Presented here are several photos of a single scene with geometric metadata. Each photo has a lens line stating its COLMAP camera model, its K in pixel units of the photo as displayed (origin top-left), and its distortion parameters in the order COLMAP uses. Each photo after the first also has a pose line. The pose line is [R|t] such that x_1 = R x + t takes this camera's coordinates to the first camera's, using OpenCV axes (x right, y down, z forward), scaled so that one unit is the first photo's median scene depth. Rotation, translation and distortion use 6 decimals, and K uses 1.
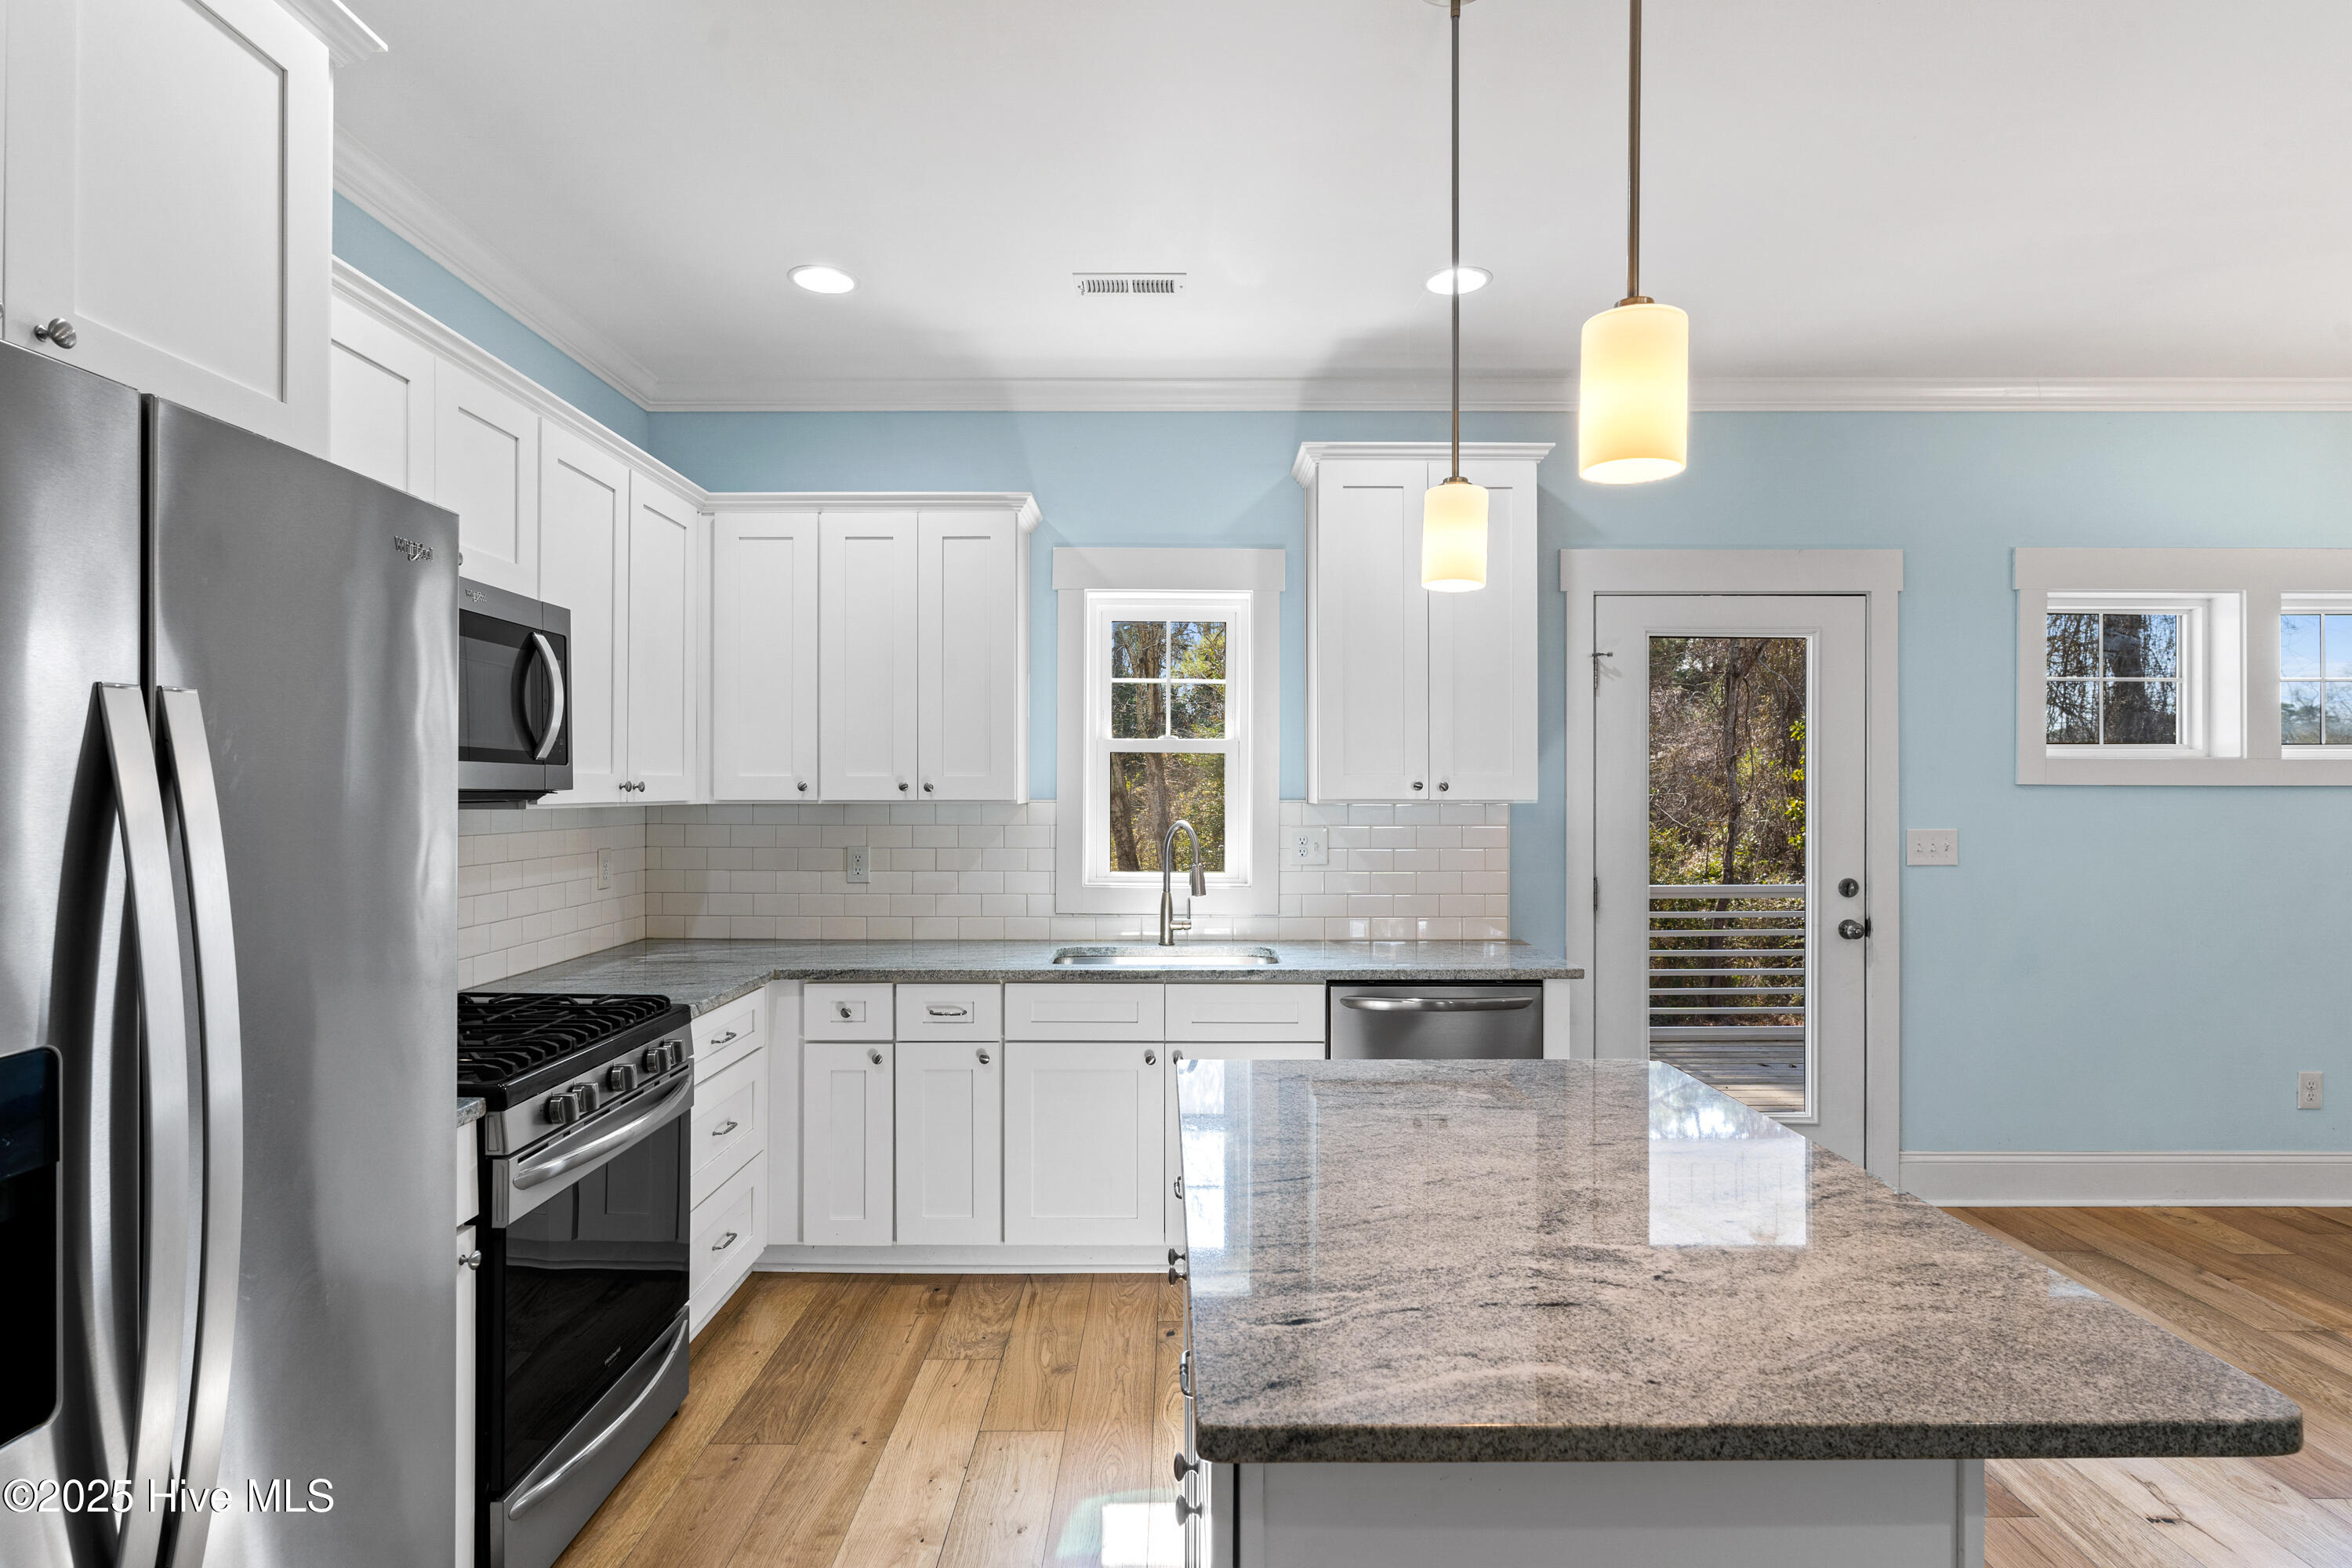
lens RADIAL K [[1206.8, 0, 1172.2], [0, 1206.8, 787.9], [0, 0, 1]] dist [-0.001465, 0.000068]
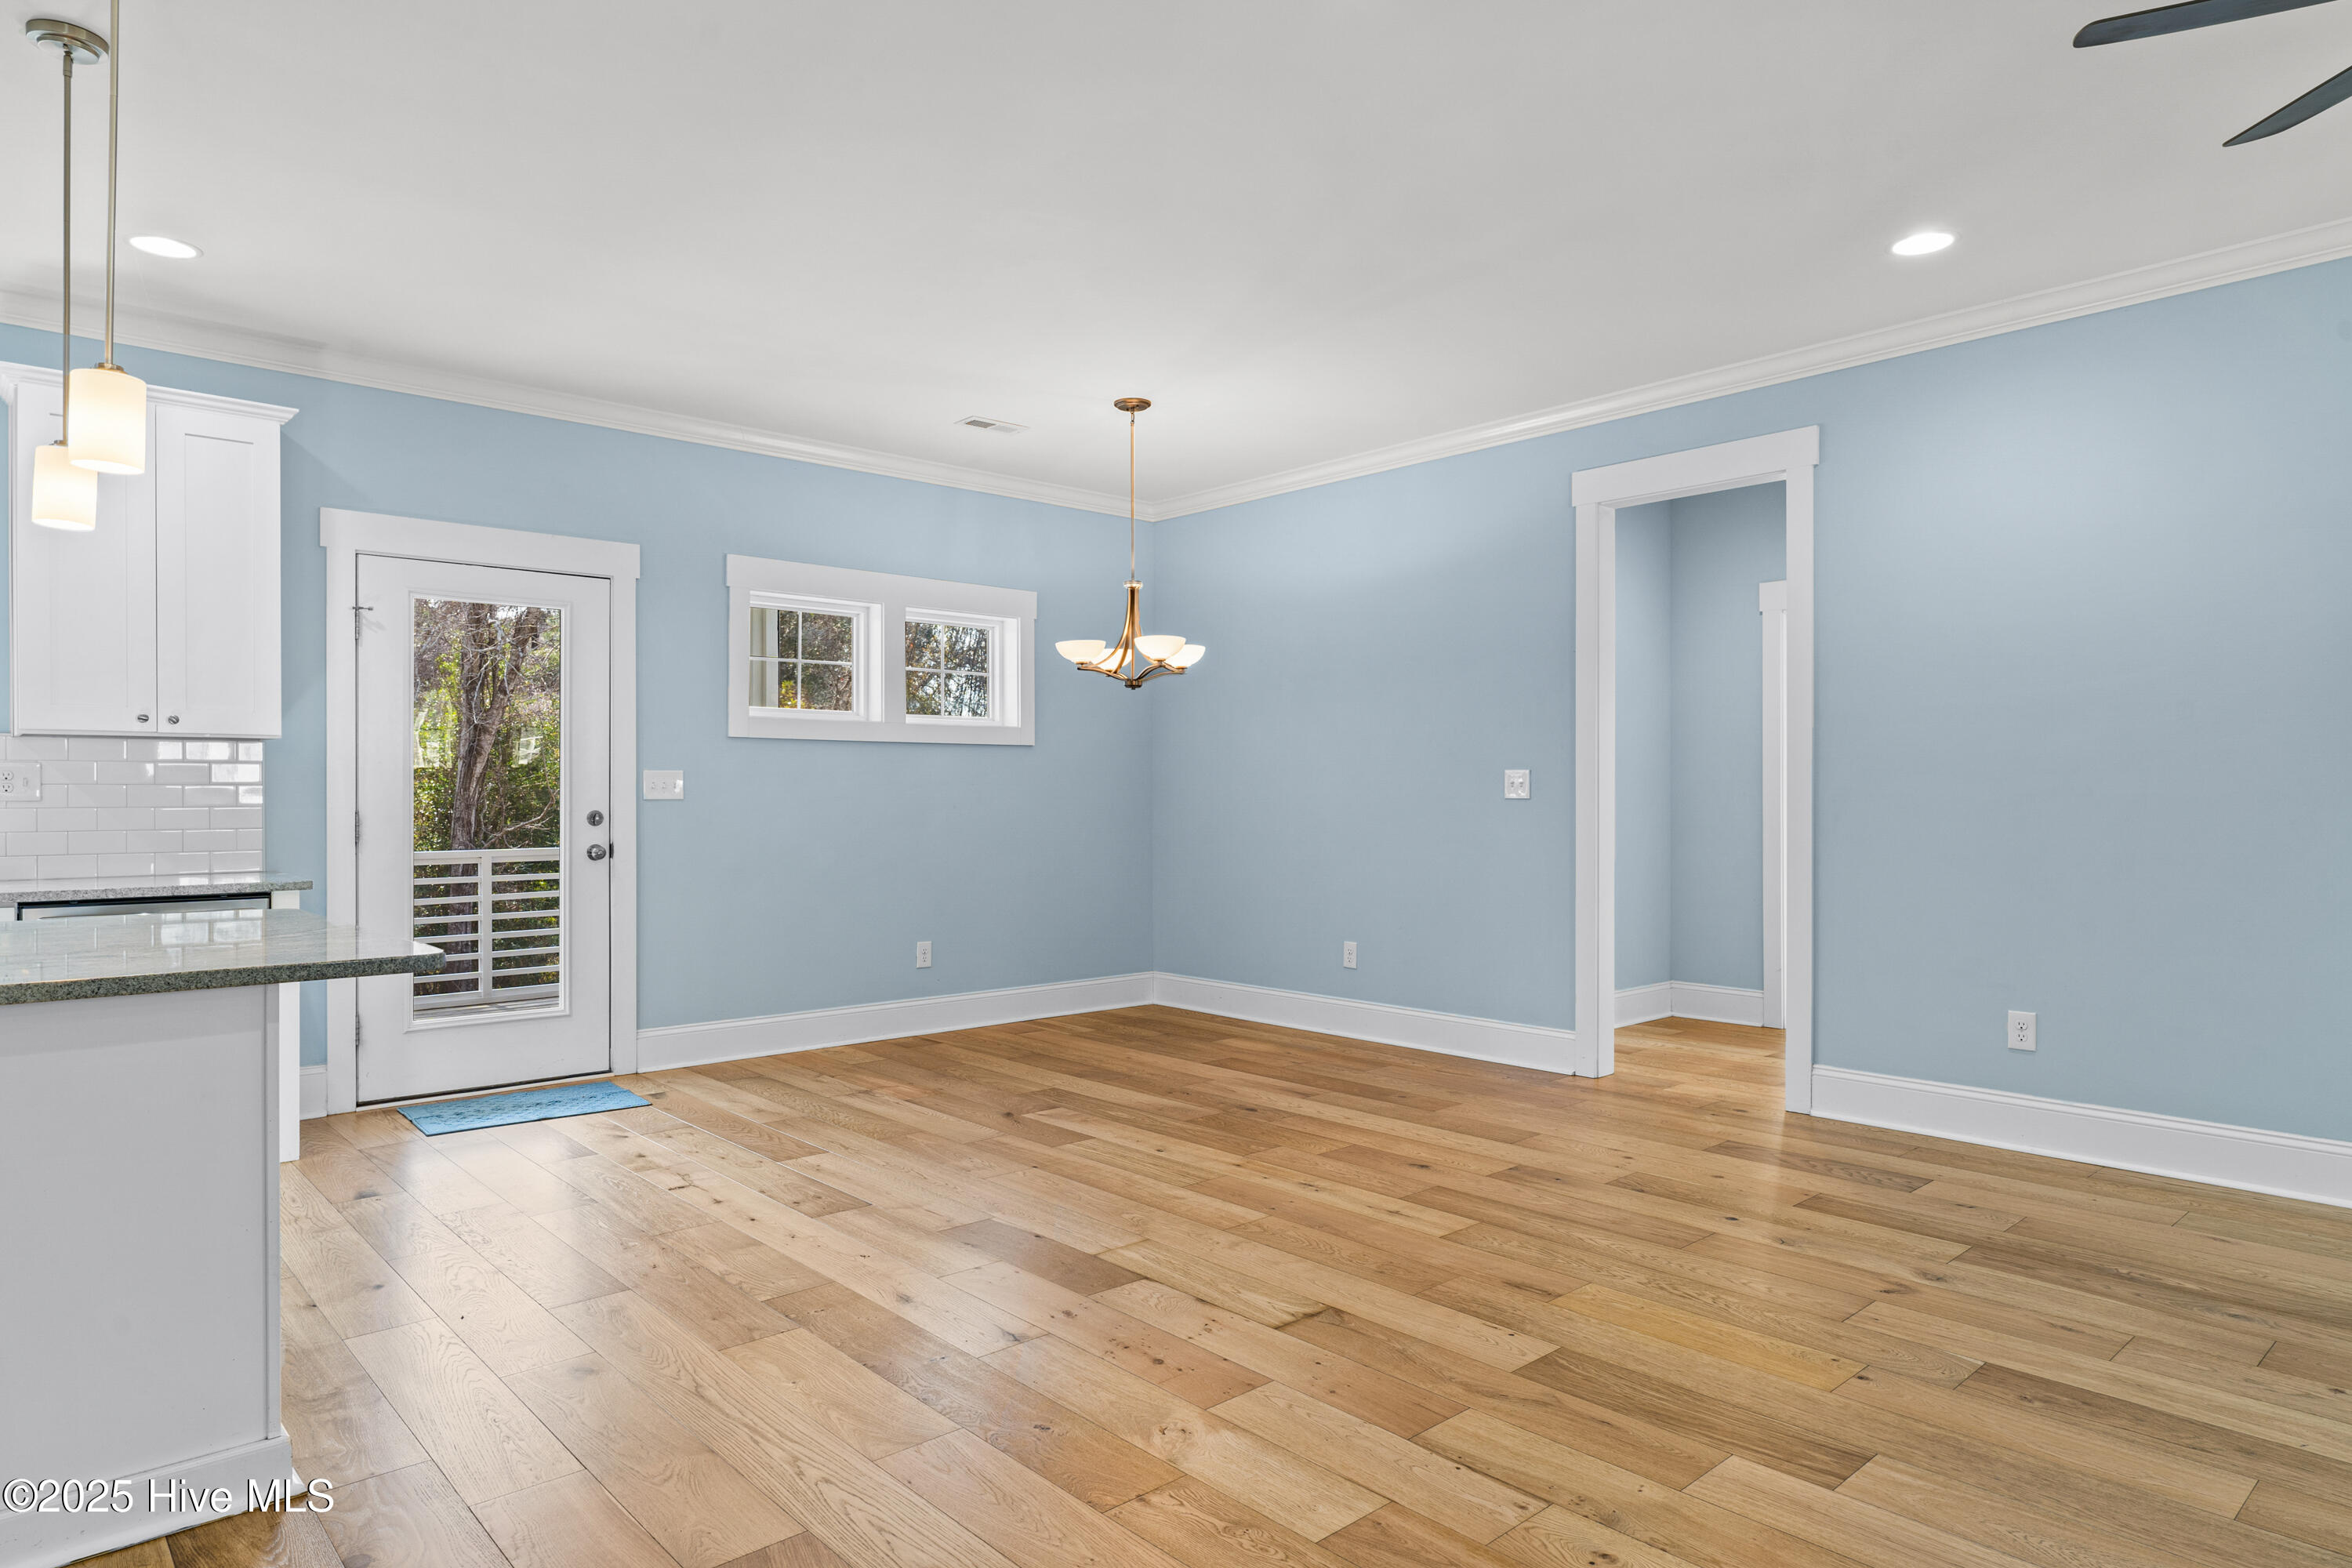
lens RADIAL K [[1377.4, 0, 1181.4], [0, 1377.4, 798.3], [0, 0, 1]] dist [-0.004238, 0.000933]
pose [[0.738240, -0.003568, 0.674529, 0.065616], [-0.000362, 0.999984, 0.005686, 0.059107], [-0.674538, -0.004442, 0.738227, -0.458123]]
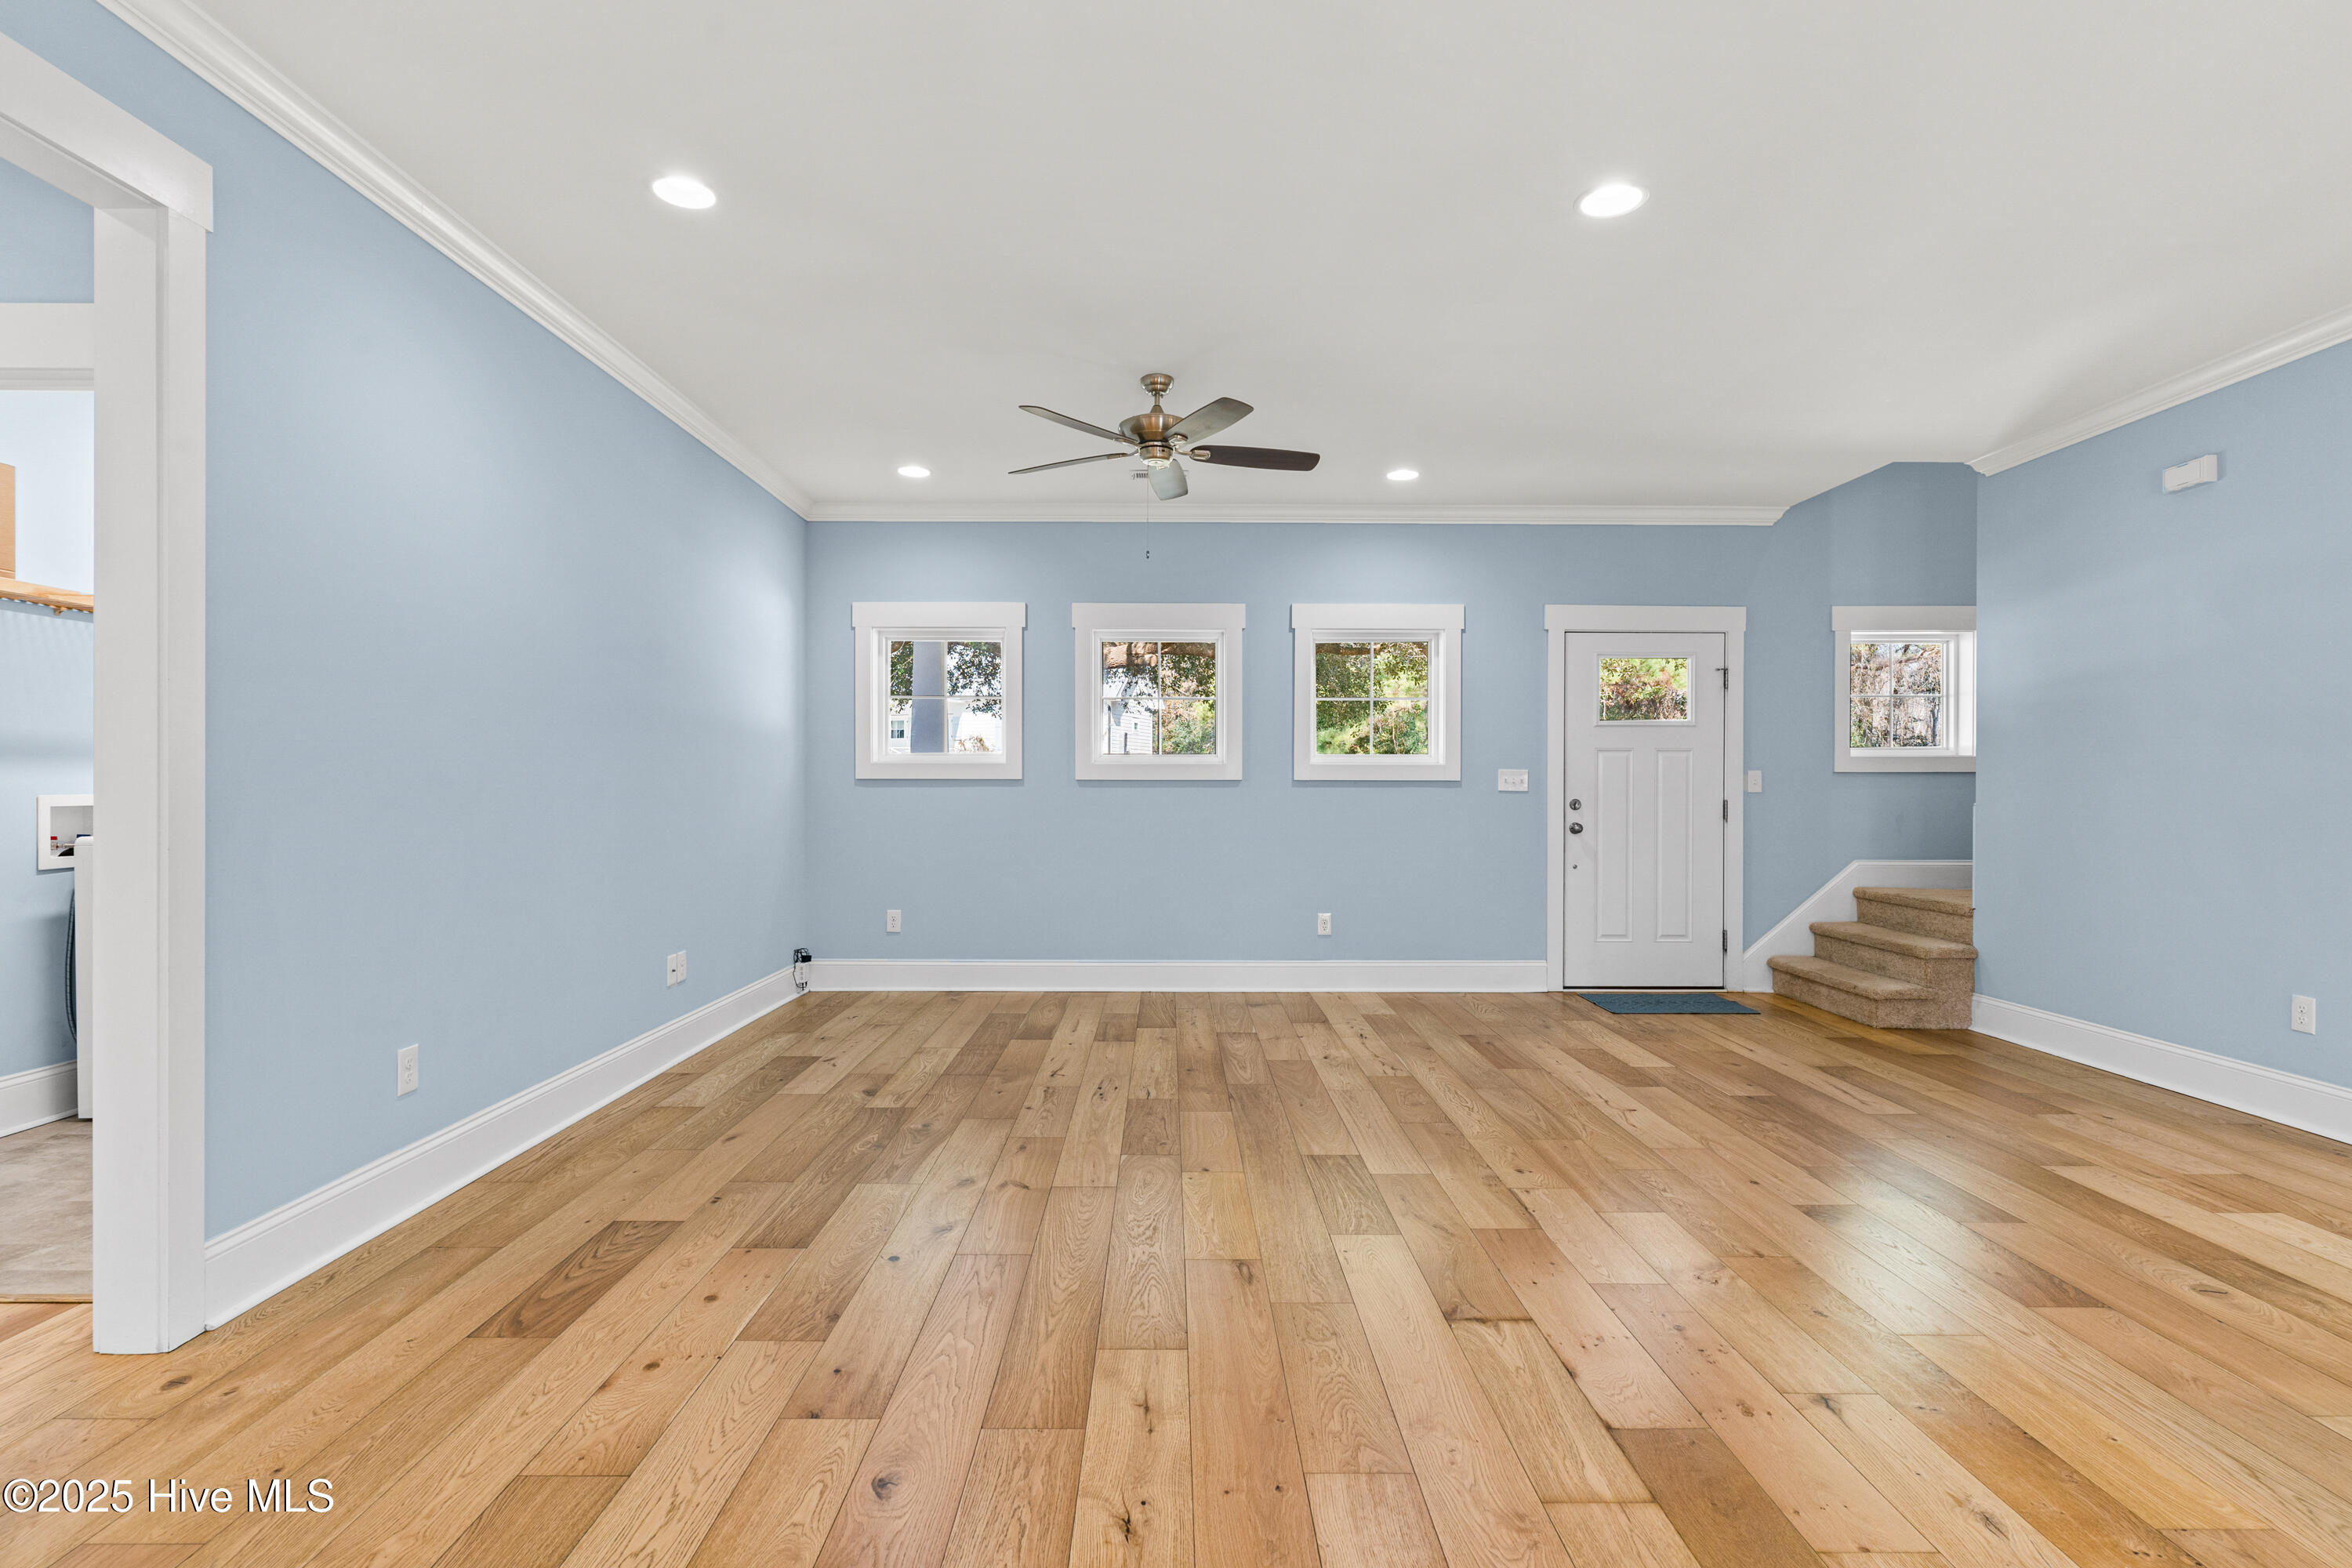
lens RADIAL K [[1129.2, 0, 1176.5], [0, 1129.2, 789.6], [0, 0, 1]] dist [-0.001387, -0.000333]
pose [[-0.999963, -0.002153, -0.008314, 0.859111], [-0.002178, 0.999993, 0.003009, 0.060625], [0.008307, 0.003027, -0.999961, 0.752635]]
